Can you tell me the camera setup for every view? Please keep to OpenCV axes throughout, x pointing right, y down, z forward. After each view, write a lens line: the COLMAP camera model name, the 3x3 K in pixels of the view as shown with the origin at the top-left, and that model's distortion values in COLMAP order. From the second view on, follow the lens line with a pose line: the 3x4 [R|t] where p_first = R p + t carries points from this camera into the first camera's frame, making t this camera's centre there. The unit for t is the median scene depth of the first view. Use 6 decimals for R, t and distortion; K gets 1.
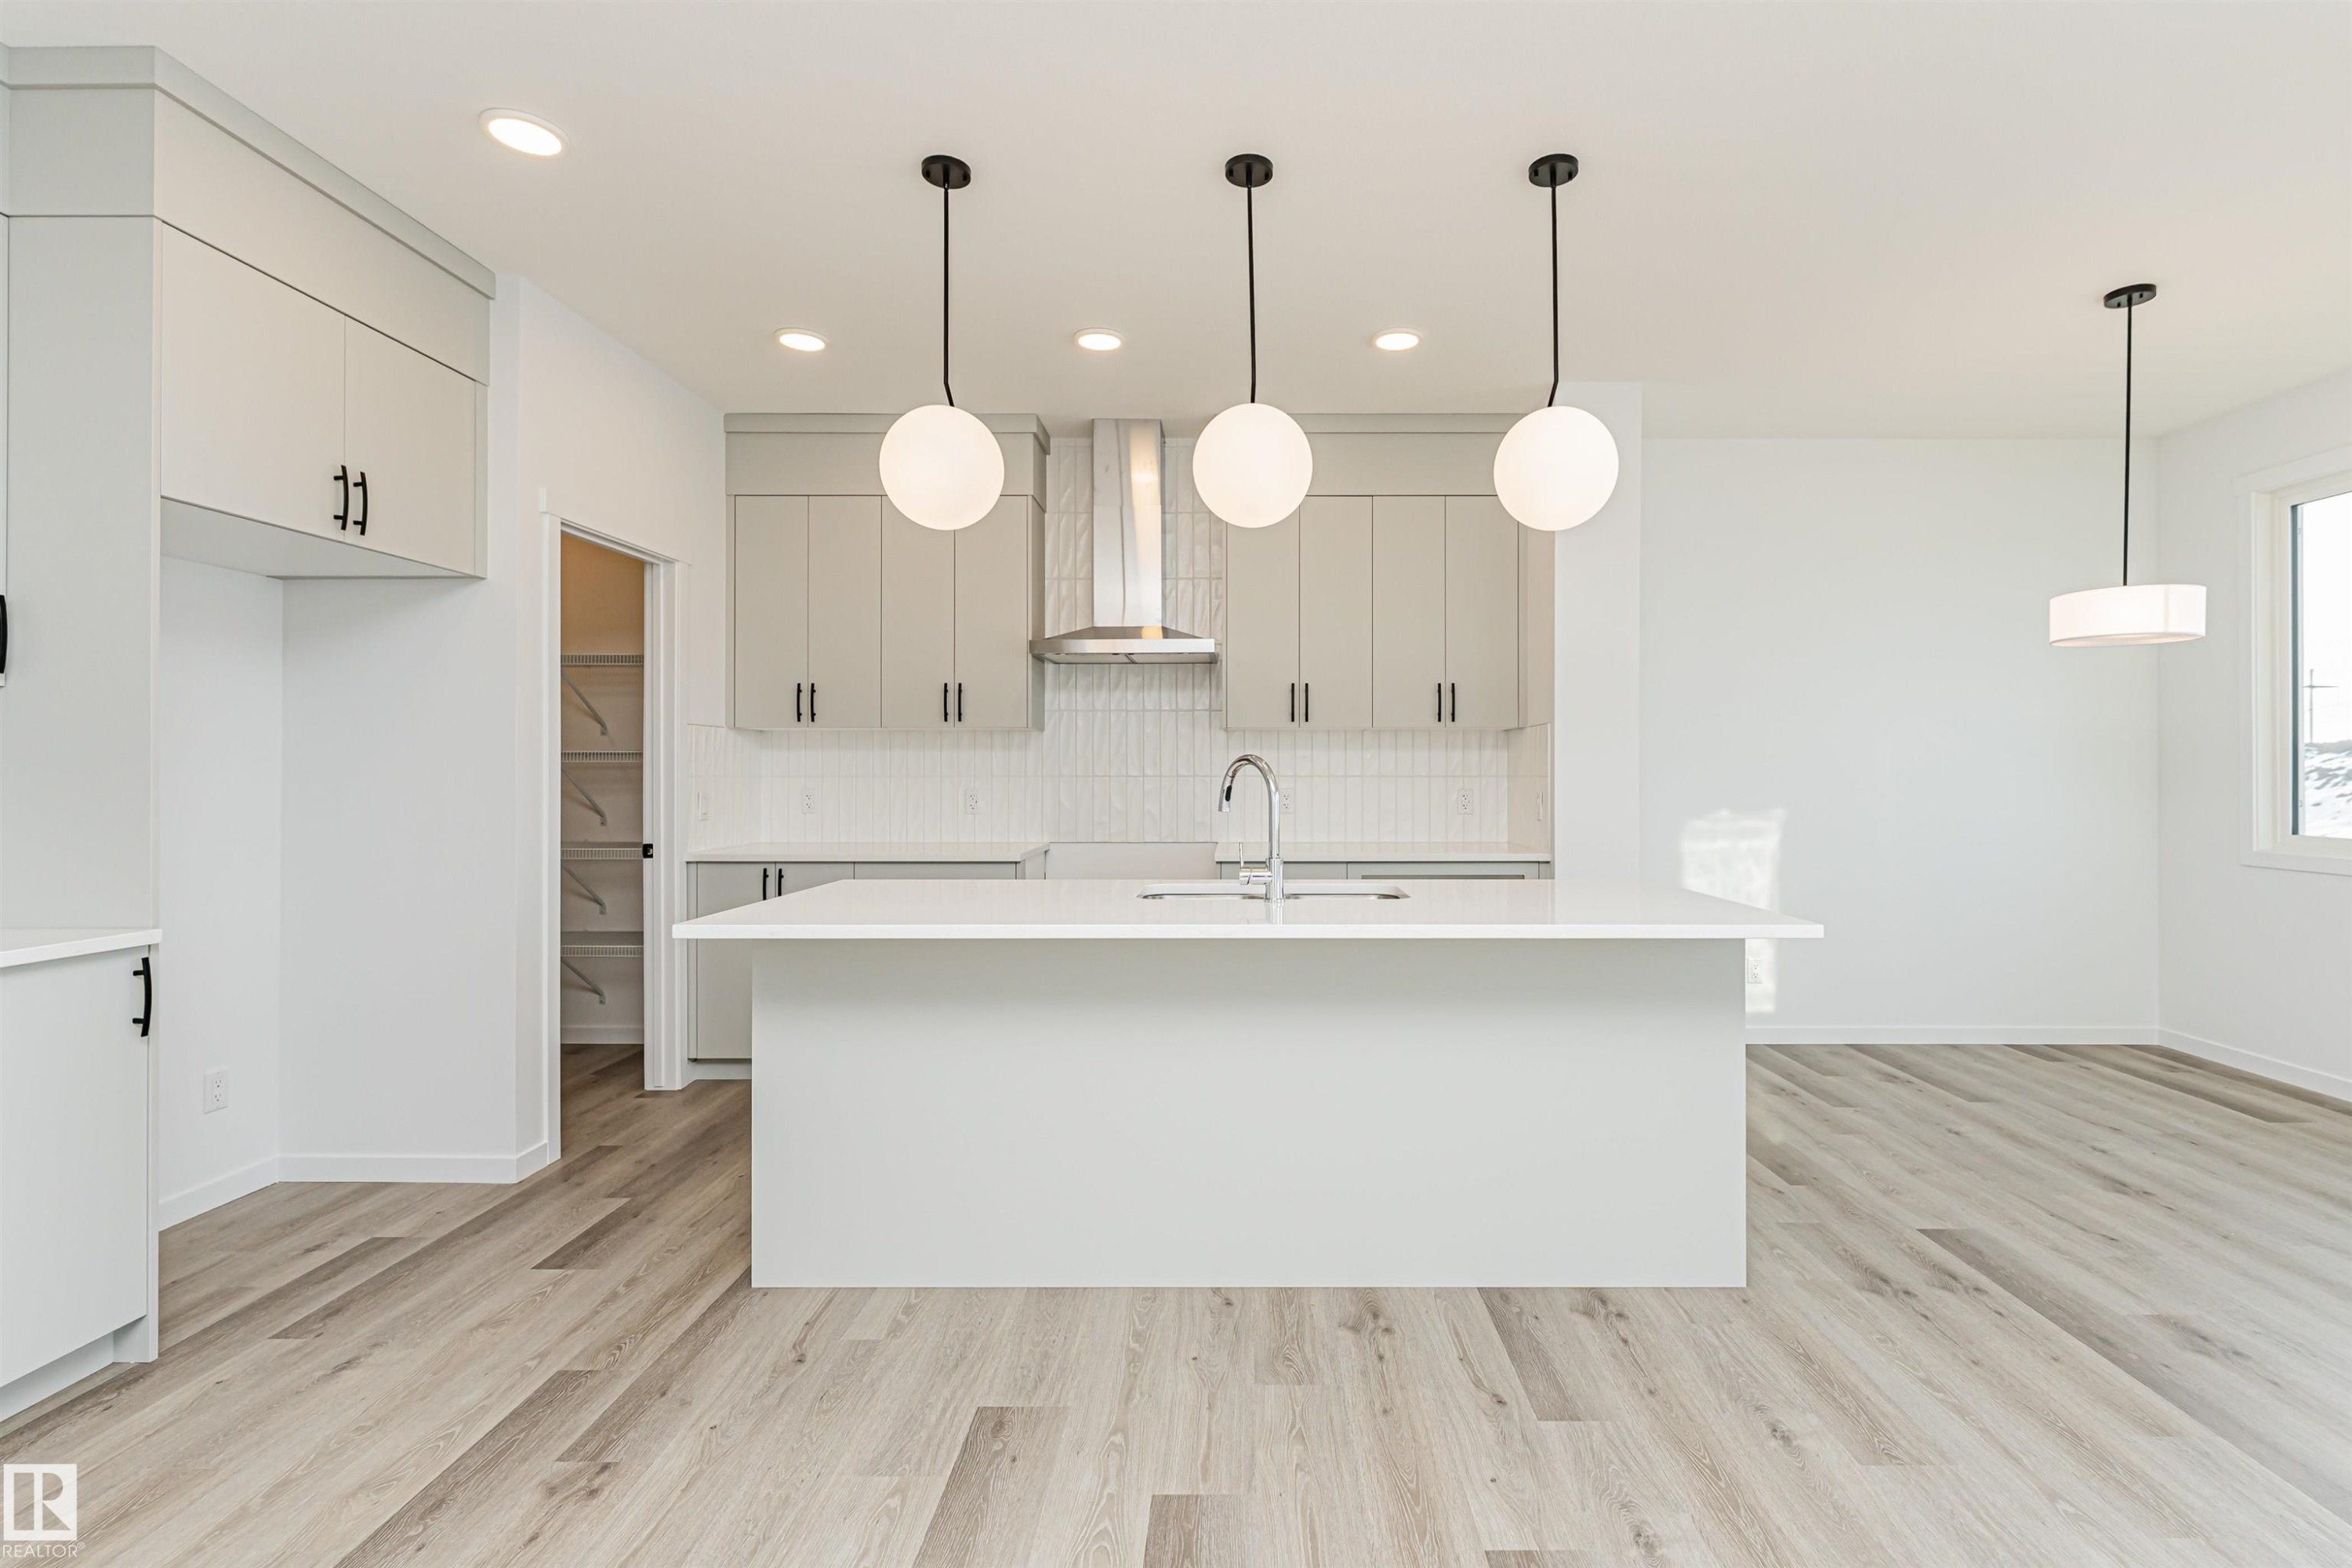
lens RADIAL K [[1072.3, 0, 1215.4], [0, 1072.3, 770.3], [0, 0, 1]] dist [0.004070, -0.001336]
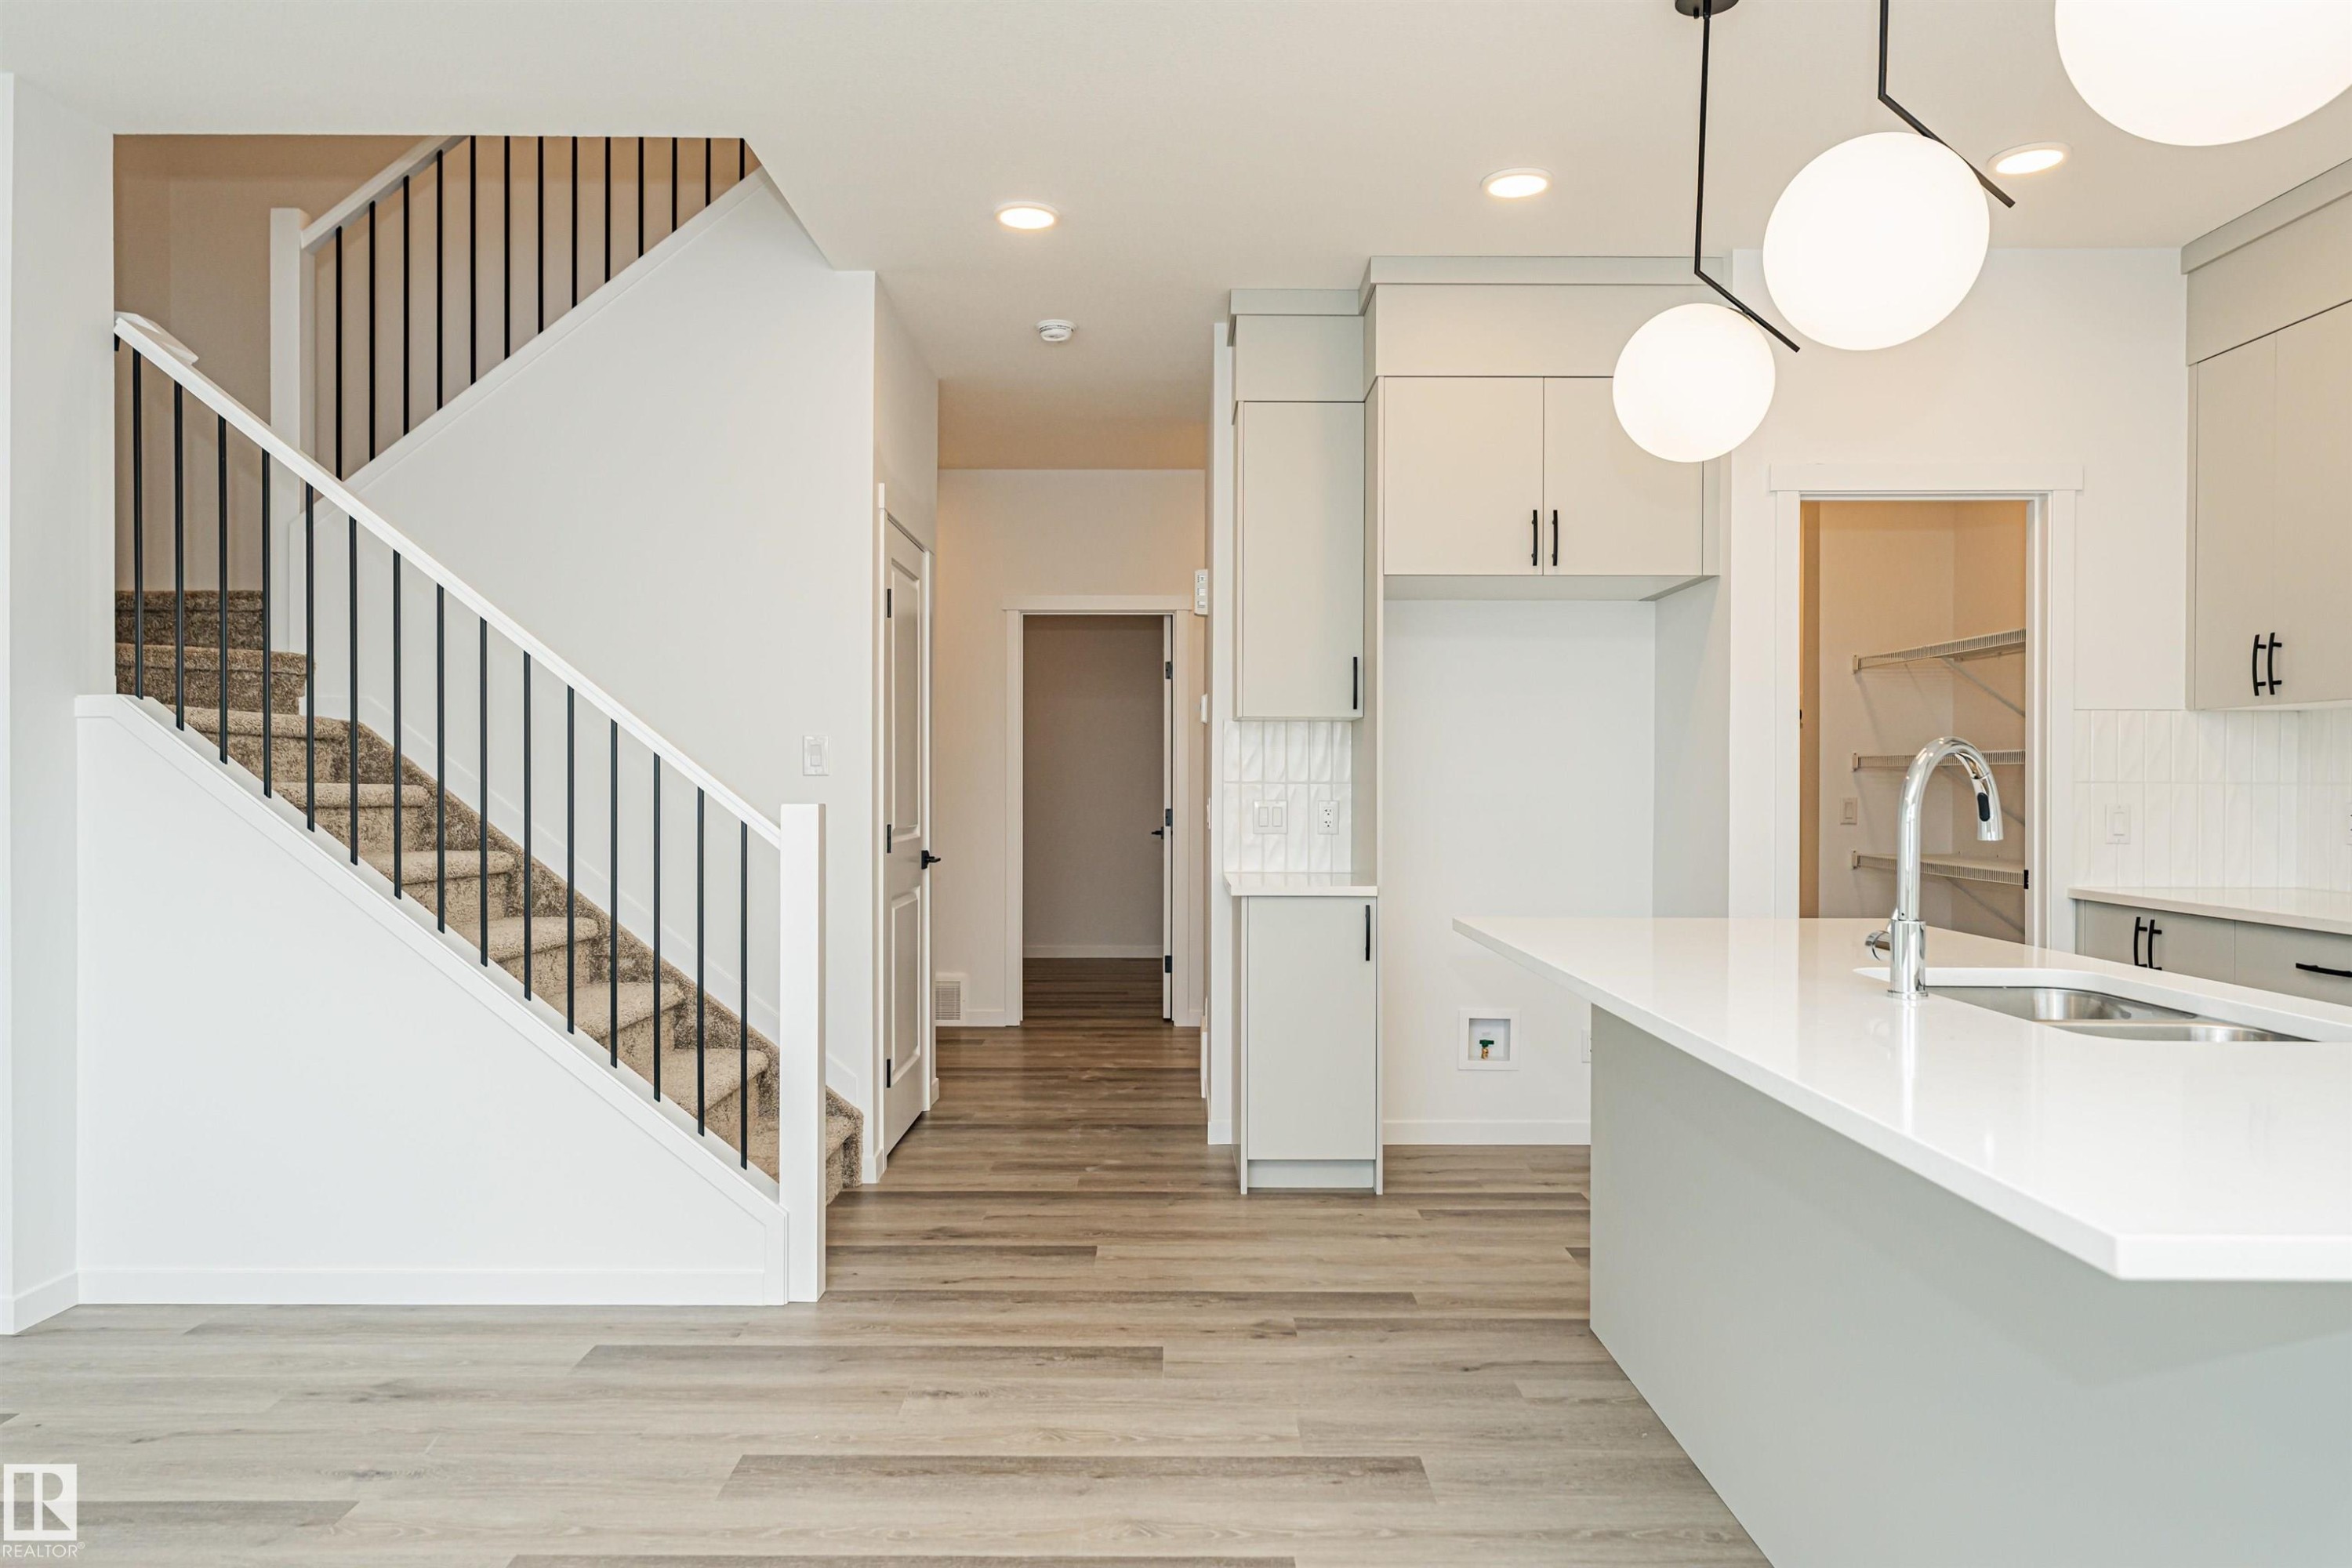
lens RADIAL K [[1504.3, 0, 1171.4], [0, 1504.3, 790.1], [0, 0, 1]] dist [0.005247, -0.001760]
pose [[0.029166, 0.008208, -0.999541, 1.139599], [-0.000589, 0.999966, 0.008194, 0.008009], [0.999574, 0.000349, 0.029170, 0.800473]]
